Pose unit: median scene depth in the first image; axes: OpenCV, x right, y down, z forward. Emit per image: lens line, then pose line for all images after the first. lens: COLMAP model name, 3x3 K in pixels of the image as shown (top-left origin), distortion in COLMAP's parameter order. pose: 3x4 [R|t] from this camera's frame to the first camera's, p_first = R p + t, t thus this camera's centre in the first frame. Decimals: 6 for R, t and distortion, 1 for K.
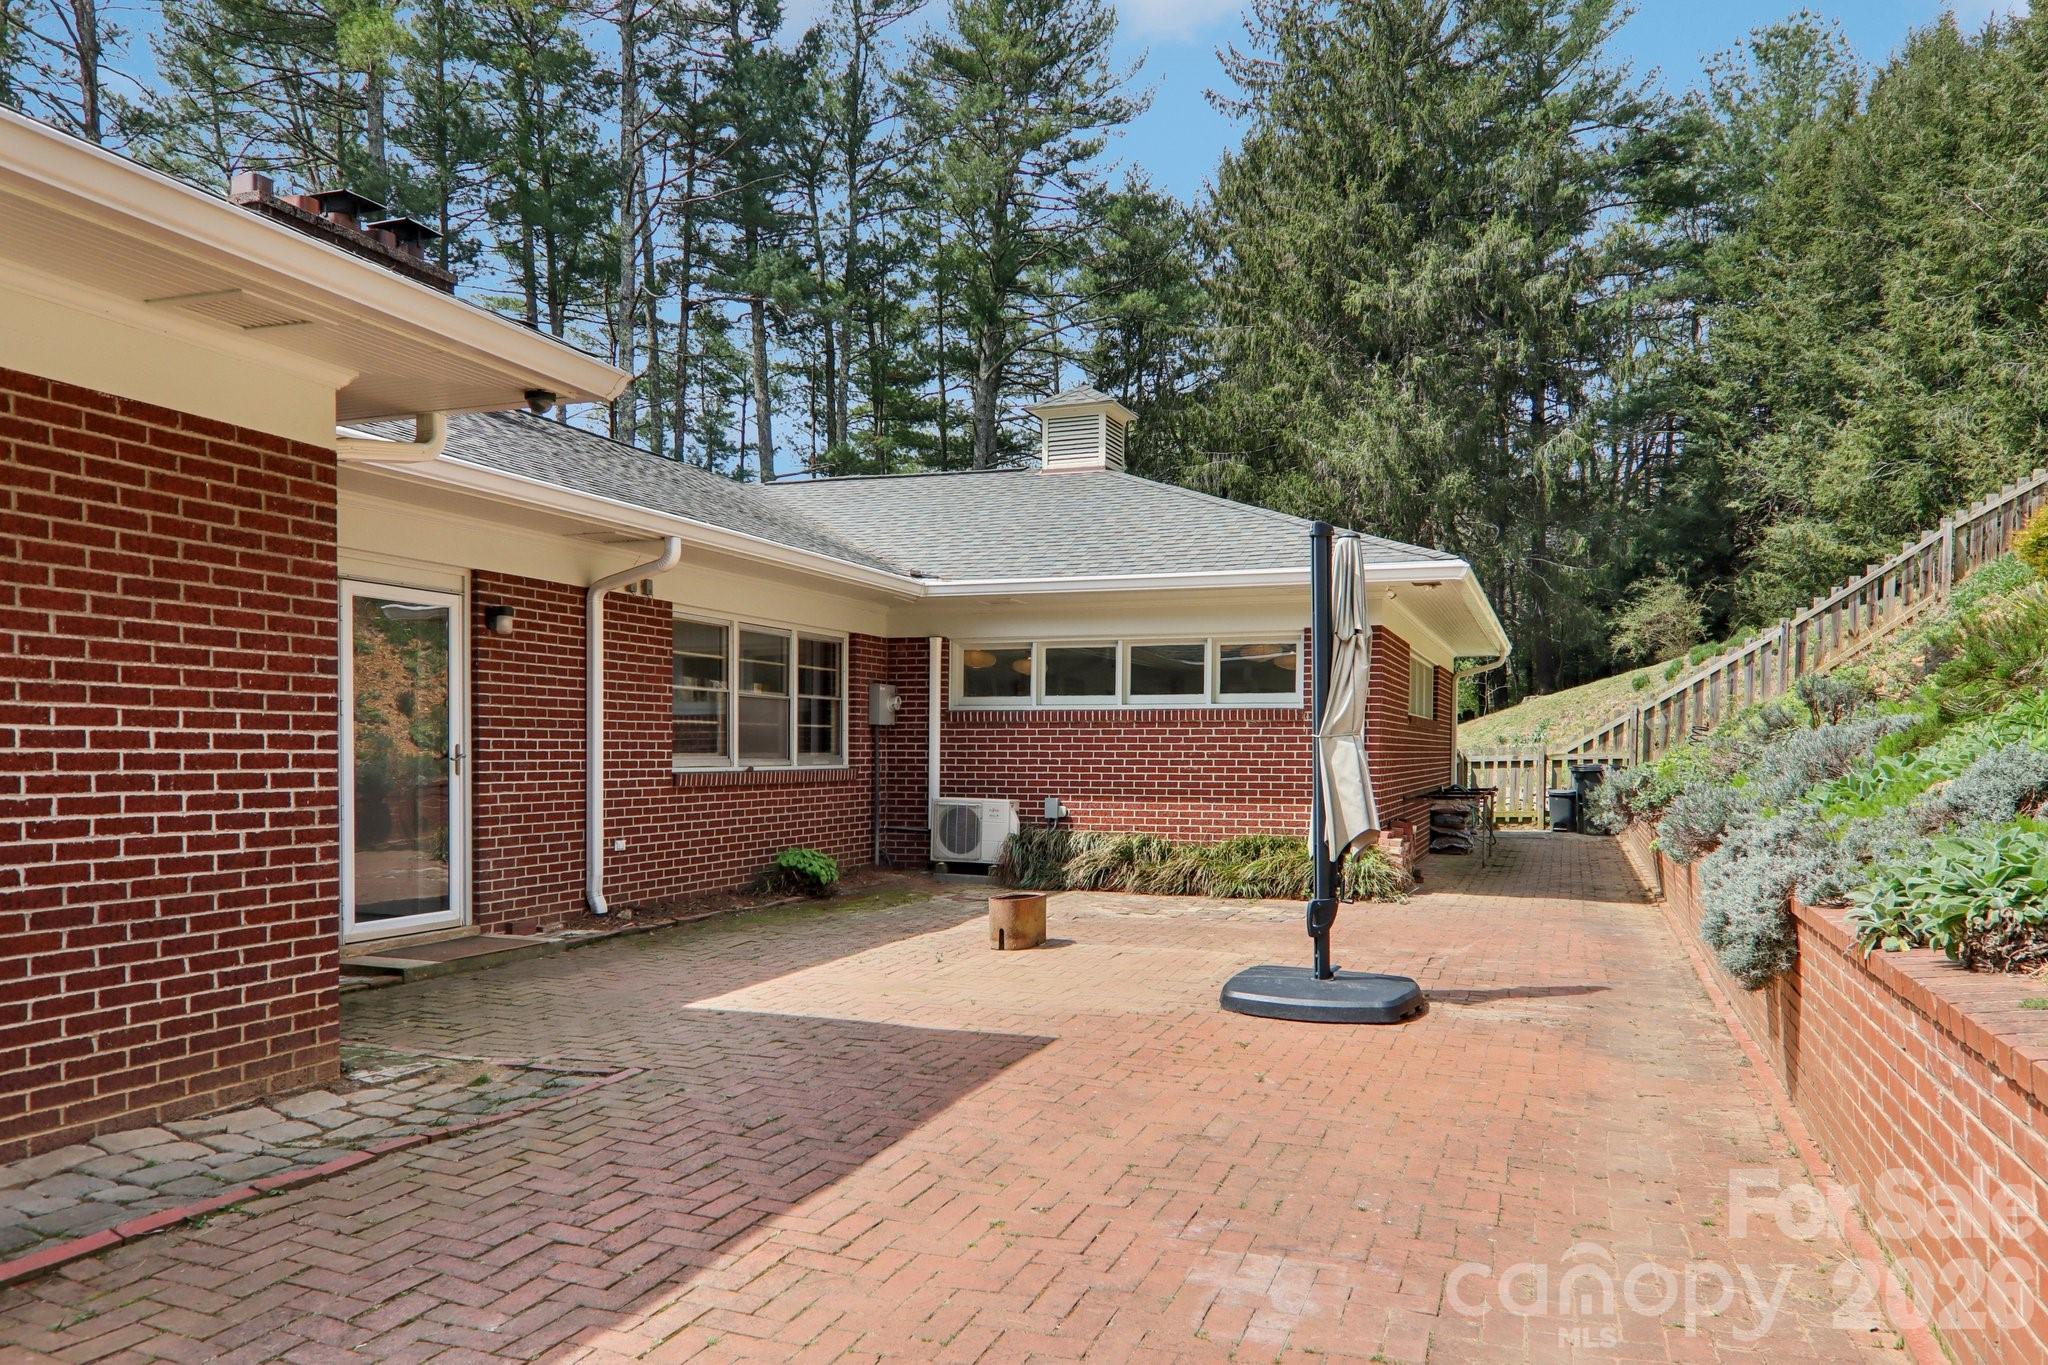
lens RADIAL K [[1399.2, 0, 1033.8], [0, 1399.2, 803.6], [0, 0, 1]] dist [-0.002537, -0.004891]
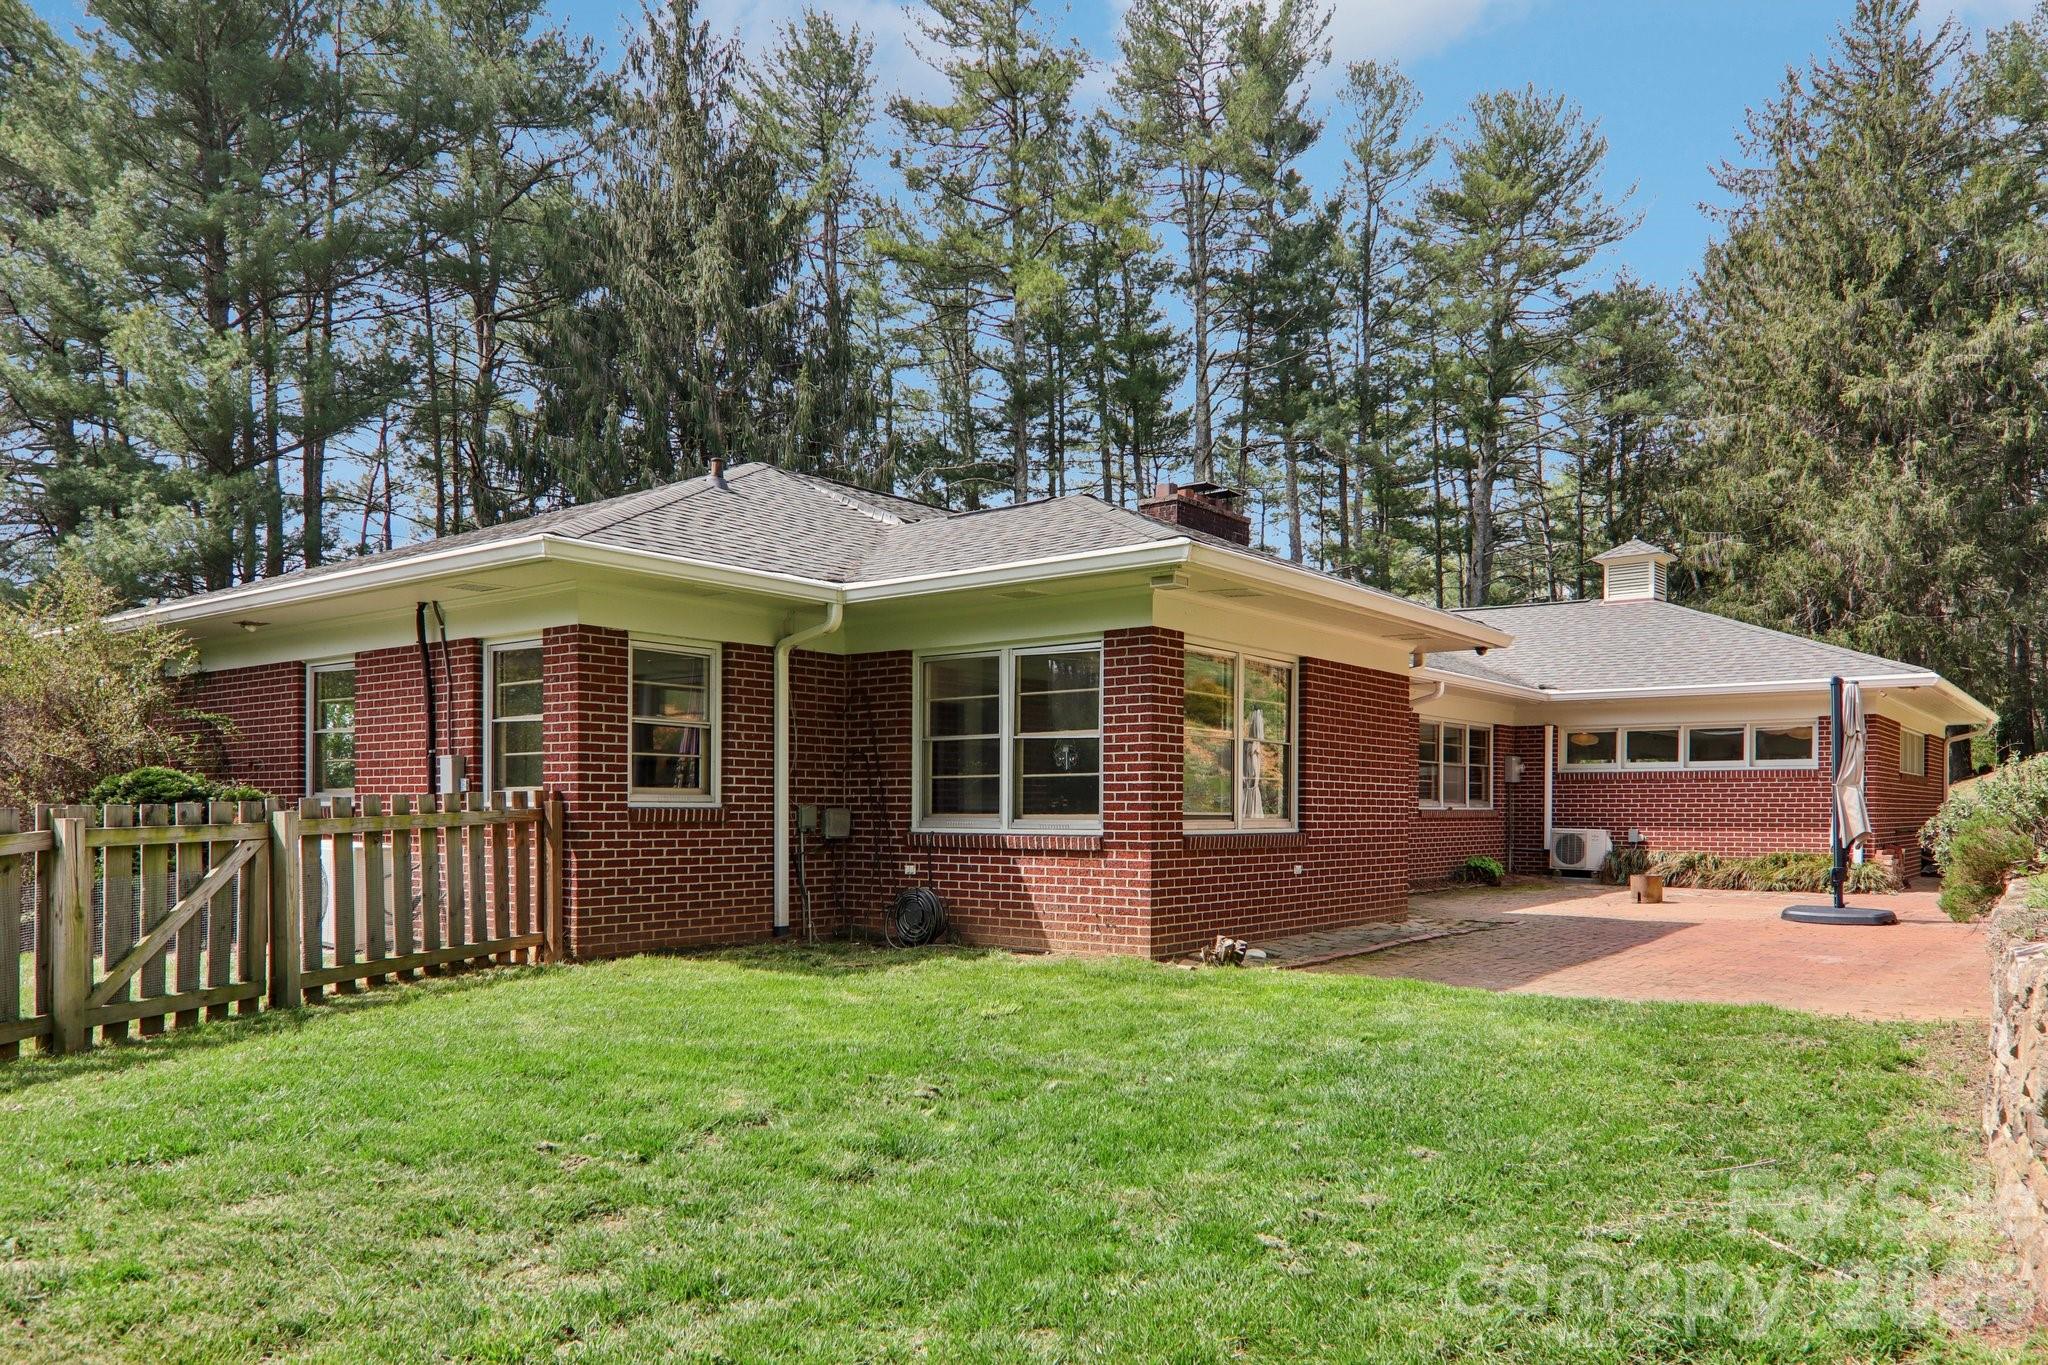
lens RADIAL K [[1399.2, 0, 1017.5], [0, 1399.2, 821.3], [0, 0, 1]] dist [-0.002537, -0.004891]
pose [[0.950614, -0.000233, -0.310376, -0.098233], [-0.009556, 0.999504, -0.030017, 0.025764], [0.310229, 0.031500, 0.950140, -0.427717]]
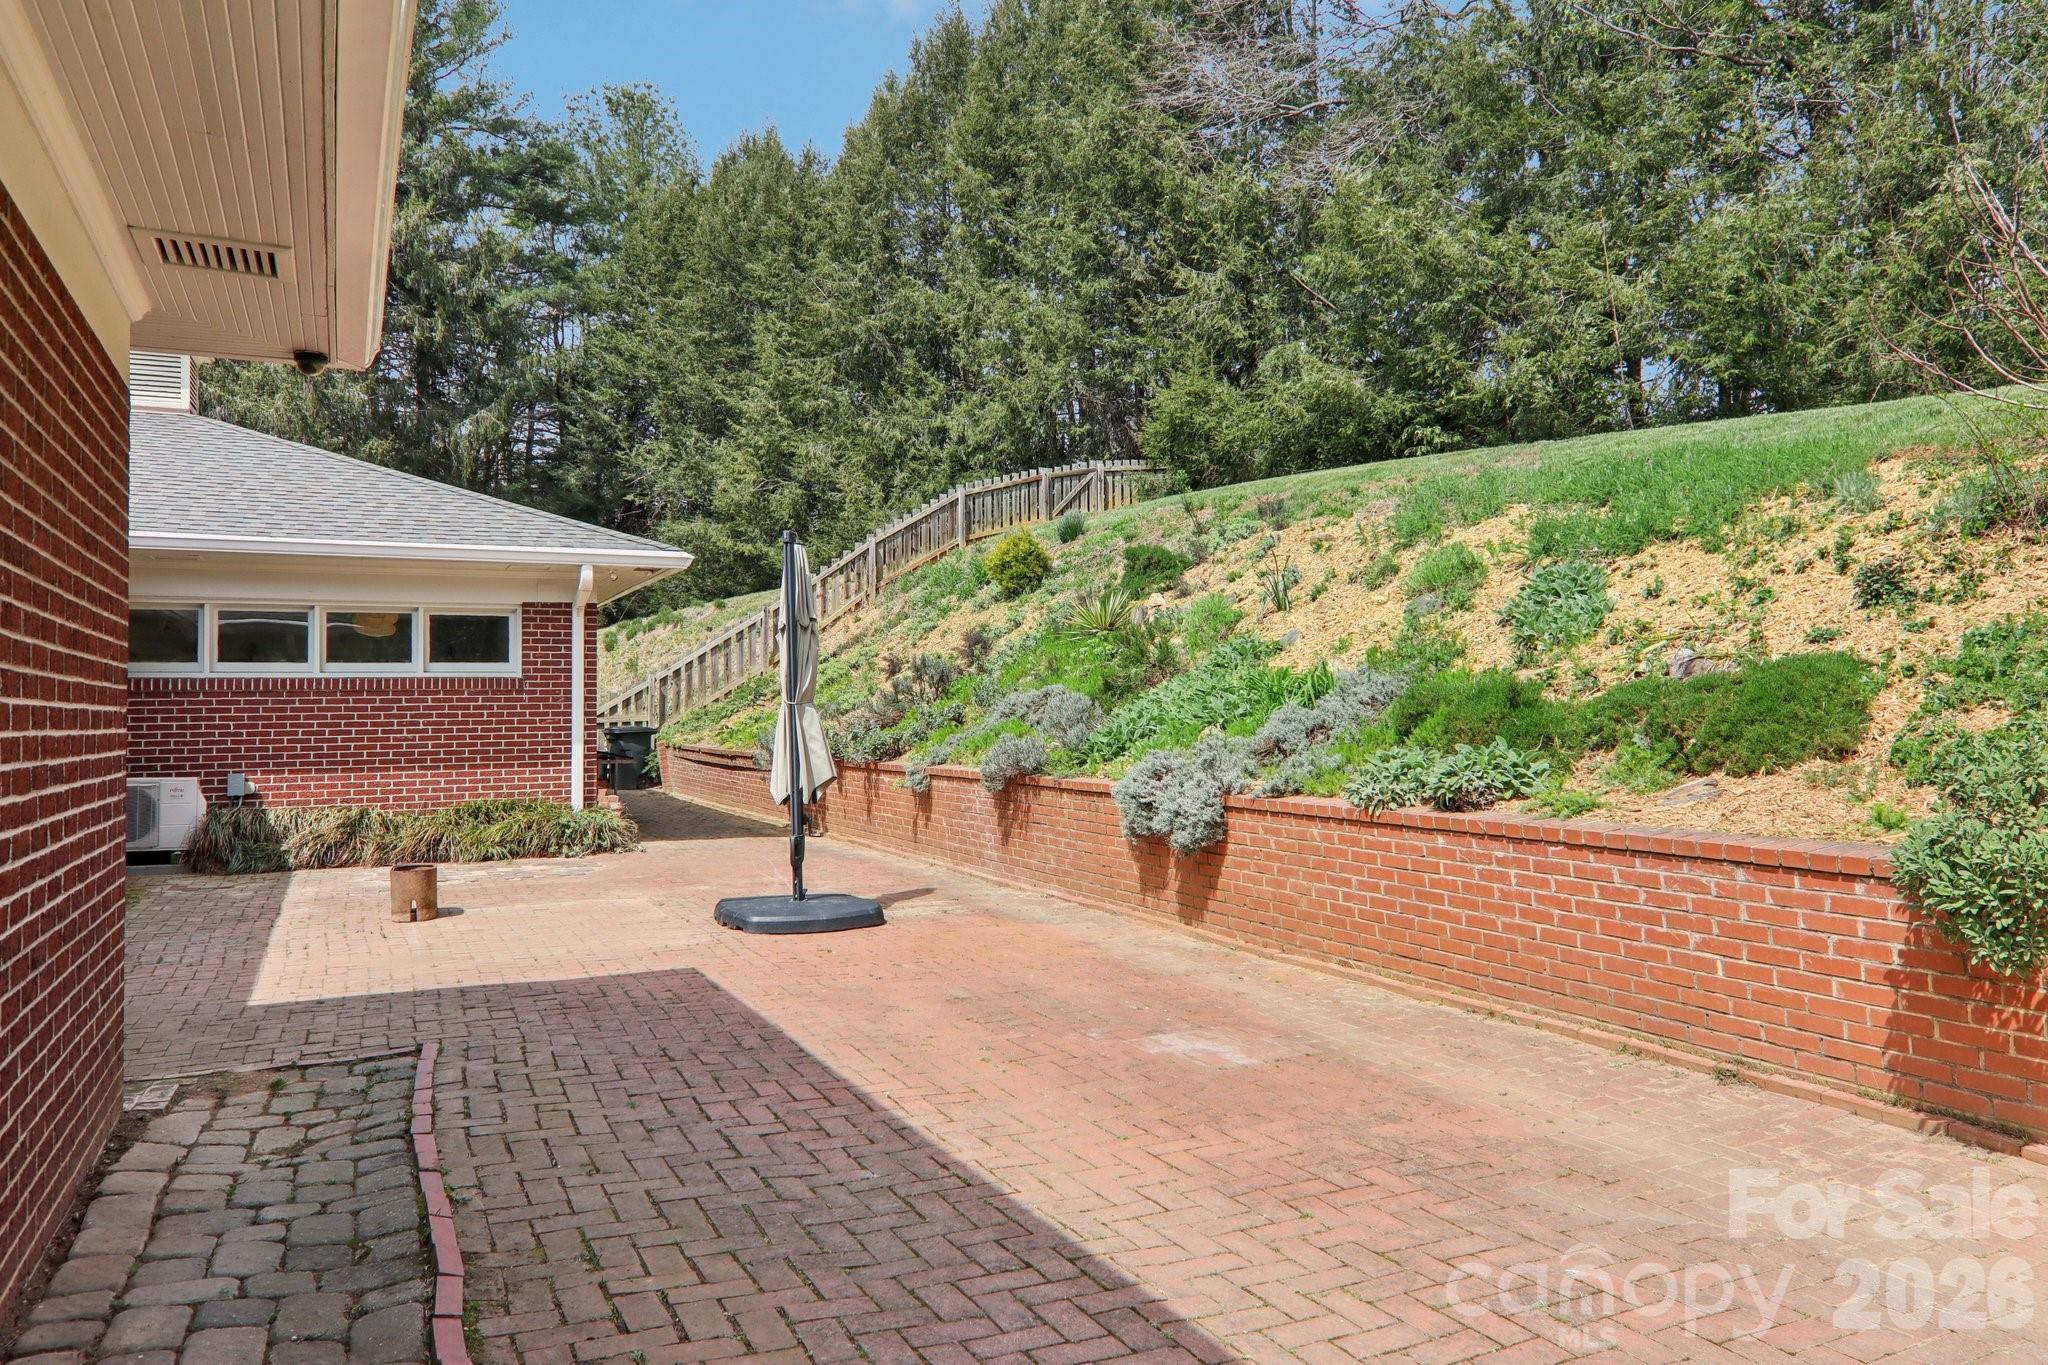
lens RADIAL K [[1399.2, 0, 1003.9], [0, 1399.2, 677.0], [0, 0, 1]] dist [-0.002537, -0.004891]
pose [[0.693415, 0.005088, 0.720520, -0.191844], [0.042413, 0.997953, -0.047865, -0.001279], [-0.719289, 0.063750, 0.691780, 0.002418]]
